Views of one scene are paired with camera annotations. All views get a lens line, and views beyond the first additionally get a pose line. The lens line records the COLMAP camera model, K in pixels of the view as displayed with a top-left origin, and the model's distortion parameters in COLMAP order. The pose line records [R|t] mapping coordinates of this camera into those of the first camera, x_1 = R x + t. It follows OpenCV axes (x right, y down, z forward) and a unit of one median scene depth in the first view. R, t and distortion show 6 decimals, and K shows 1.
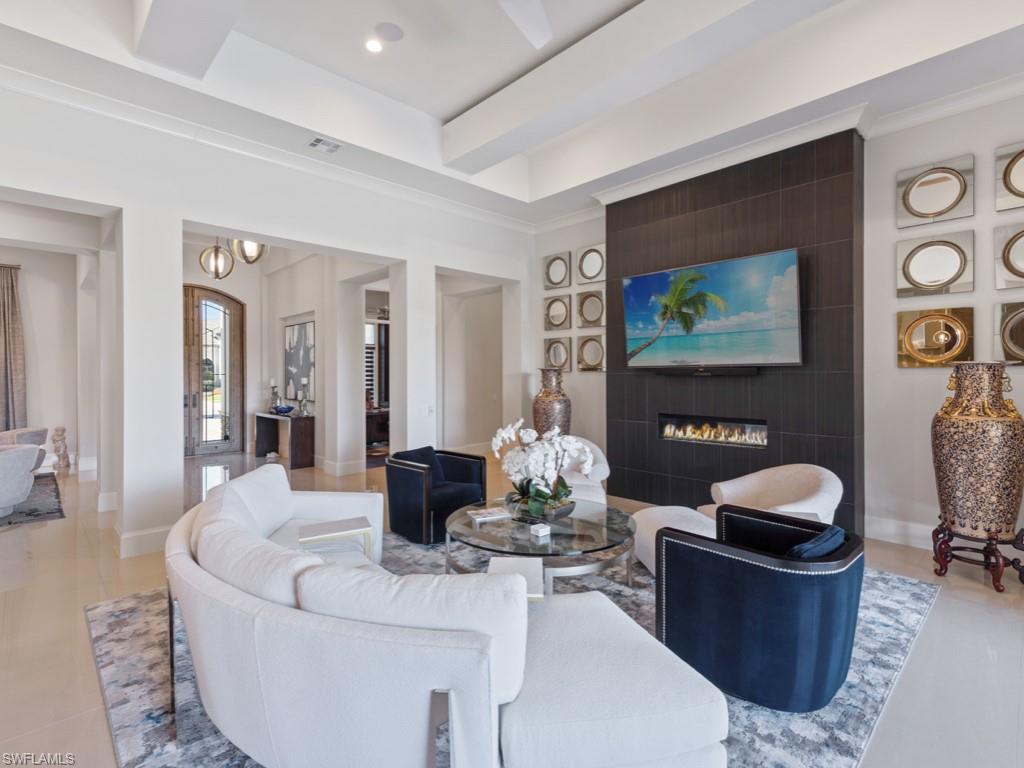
lens RADIAL K [[498.6, 0, 514.4], [0, 498.6, 377.8], [0, 0, 1]] dist [0.004281, -0.000396]
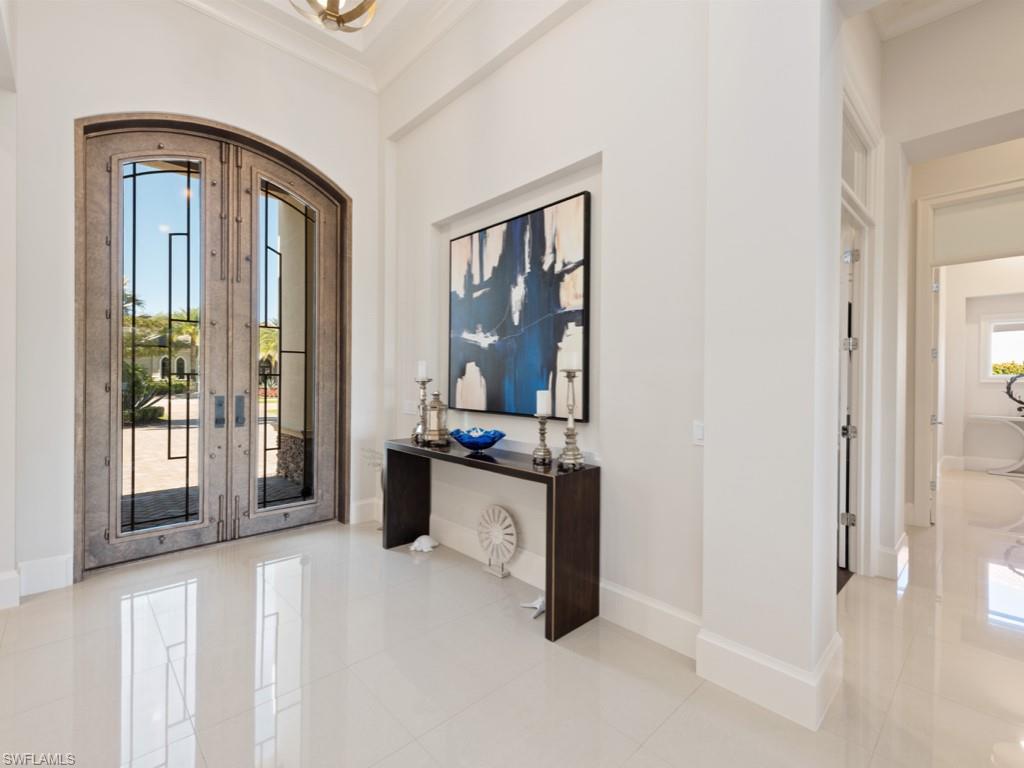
lens RADIAL K [[469.5, 0, 510.4], [0, 469.5, 379.8], [0, 0, 1]] dist [0.004162, 0.000830]
pose [[0.999846, 0.012681, -0.012165, -0.405830], [-0.012643, 0.999915, 0.003158, 0.015700], [0.012204, -0.003004, 0.999921, 0.602744]]
